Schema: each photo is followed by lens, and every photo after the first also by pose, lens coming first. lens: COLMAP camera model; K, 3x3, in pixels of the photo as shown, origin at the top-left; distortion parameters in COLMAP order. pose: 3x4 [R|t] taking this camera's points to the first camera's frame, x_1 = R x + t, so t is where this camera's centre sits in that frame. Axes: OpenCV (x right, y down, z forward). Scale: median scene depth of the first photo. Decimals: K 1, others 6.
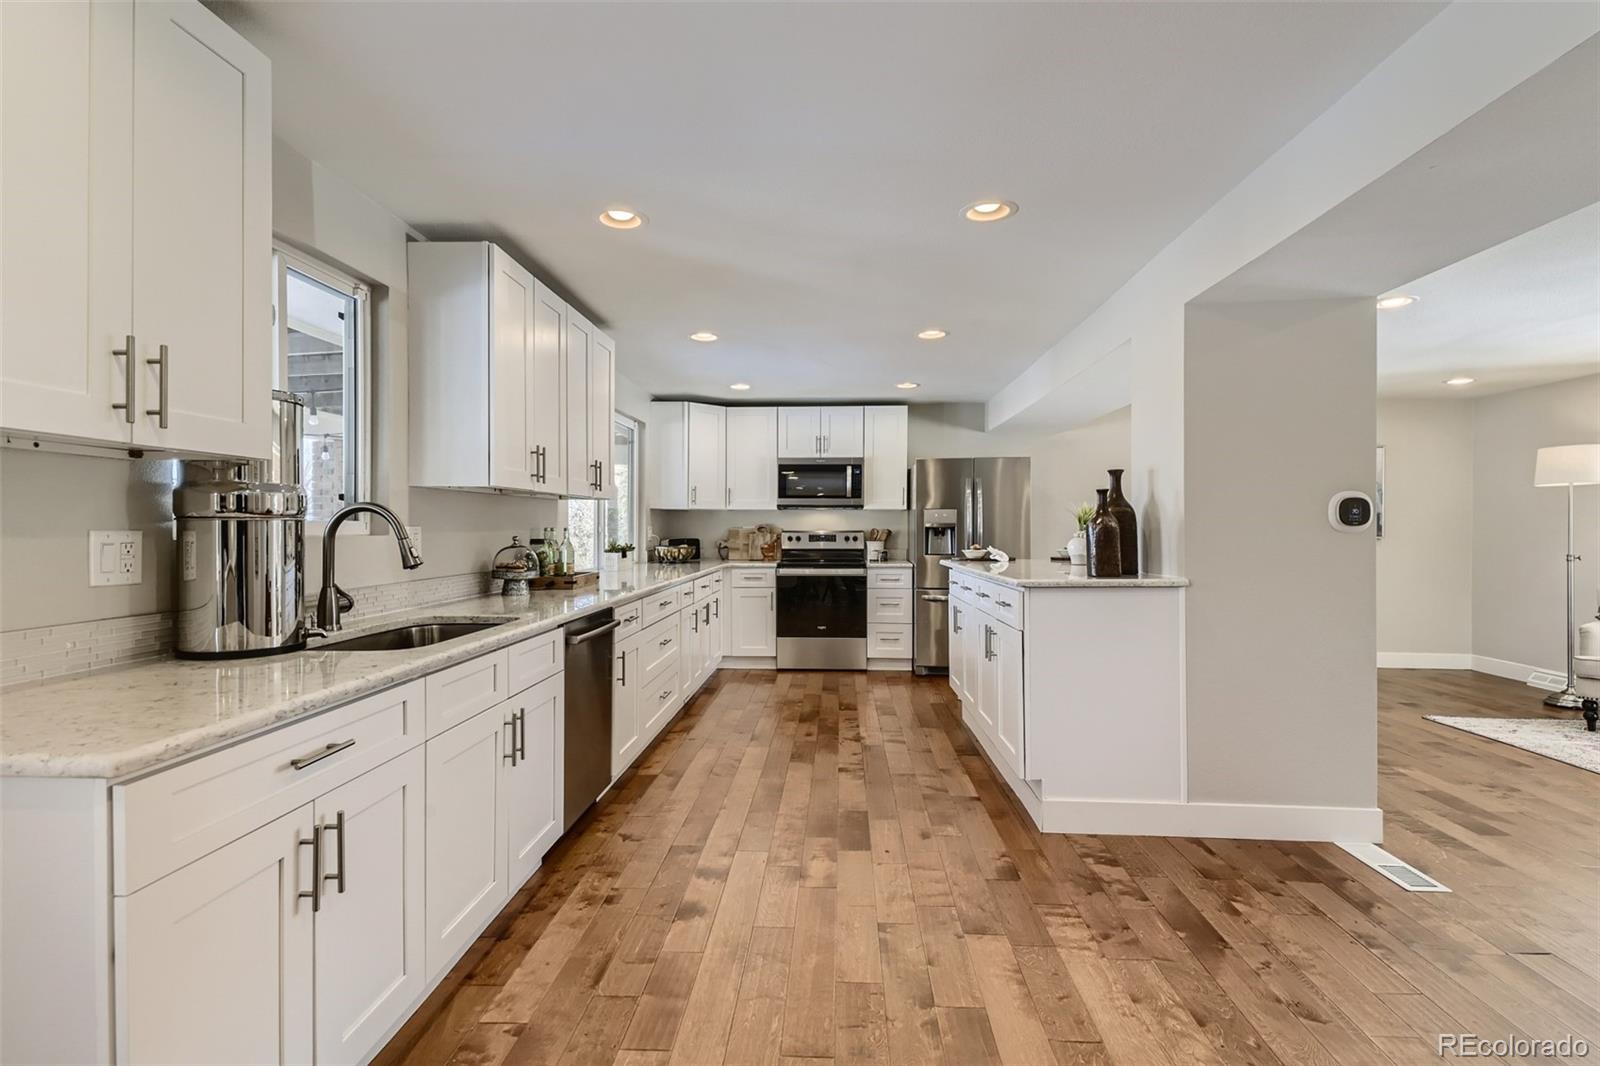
lens RADIAL K [[785.3, 0, 800.2], [0, 785.3, 527.8], [0, 0, 1]] dist [-0.001357, -0.000401]
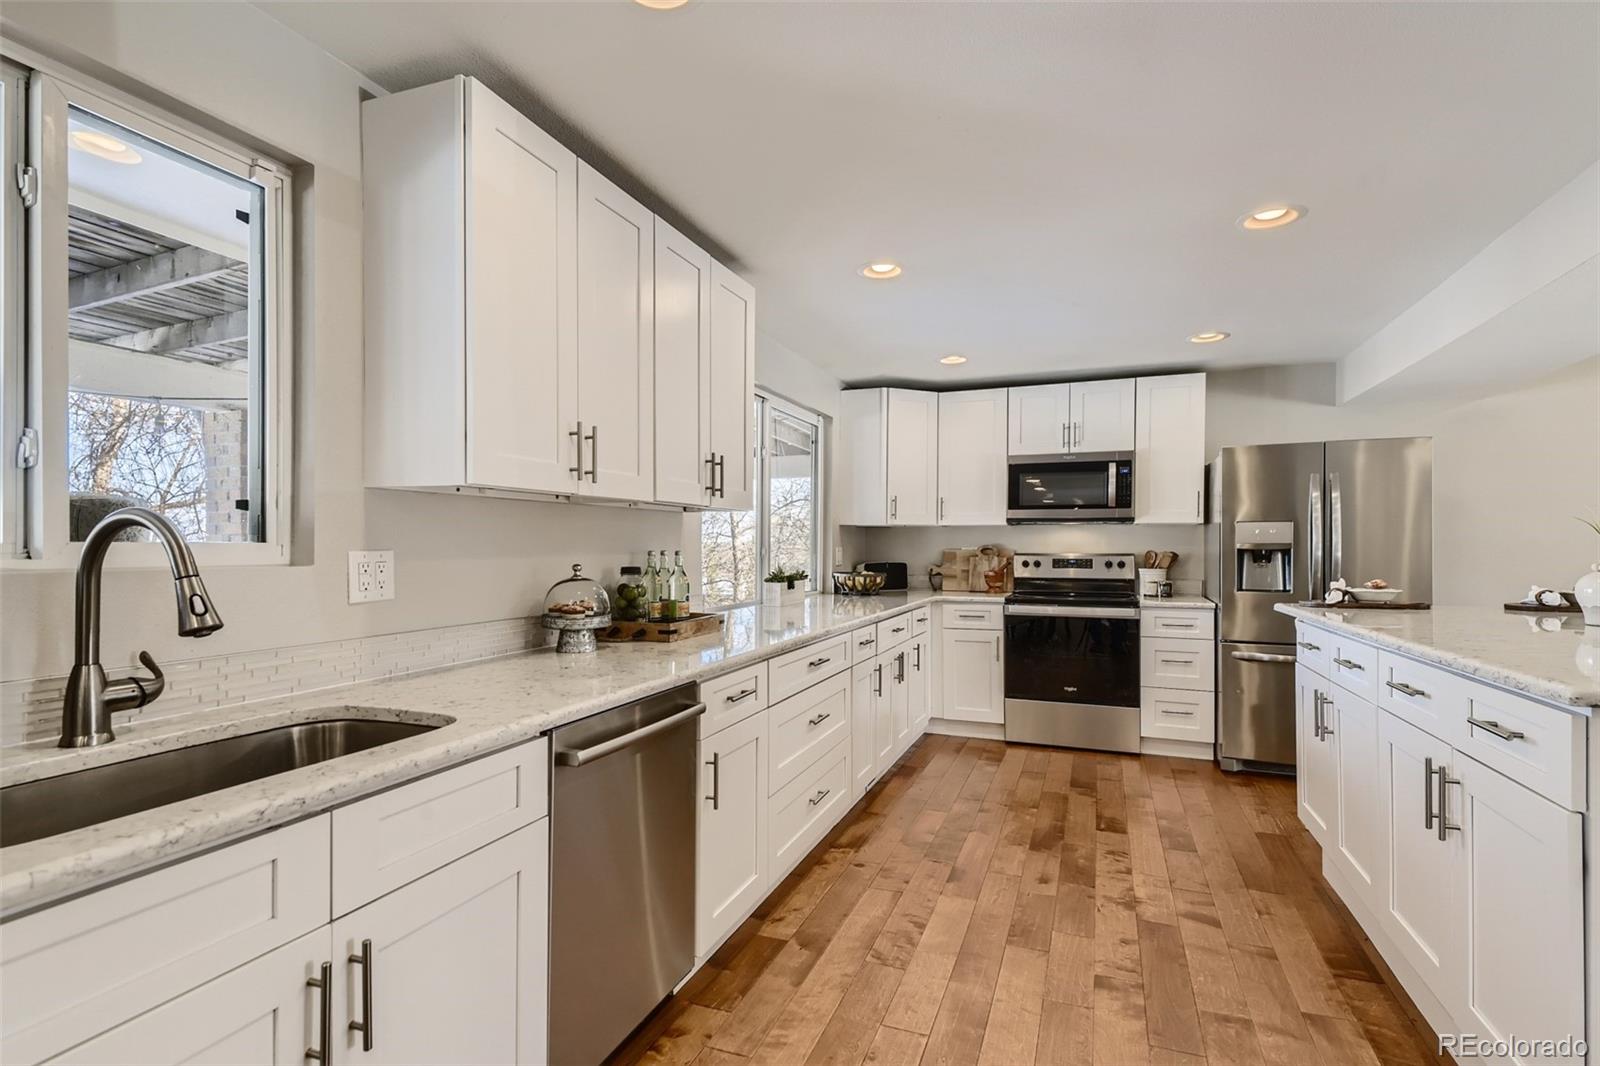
lens RADIAL K [[766.3, 0, 794.6], [0, 766.3, 547.5], [0, 0, 1]] dist [0.031180, -0.002483]
pose [[0.946376, 0.000140, -0.323066, 0.022782], [0.000035, 1.000000, 0.000535, -0.003543], [0.323066, -0.000517, 0.946376, 0.358122]]
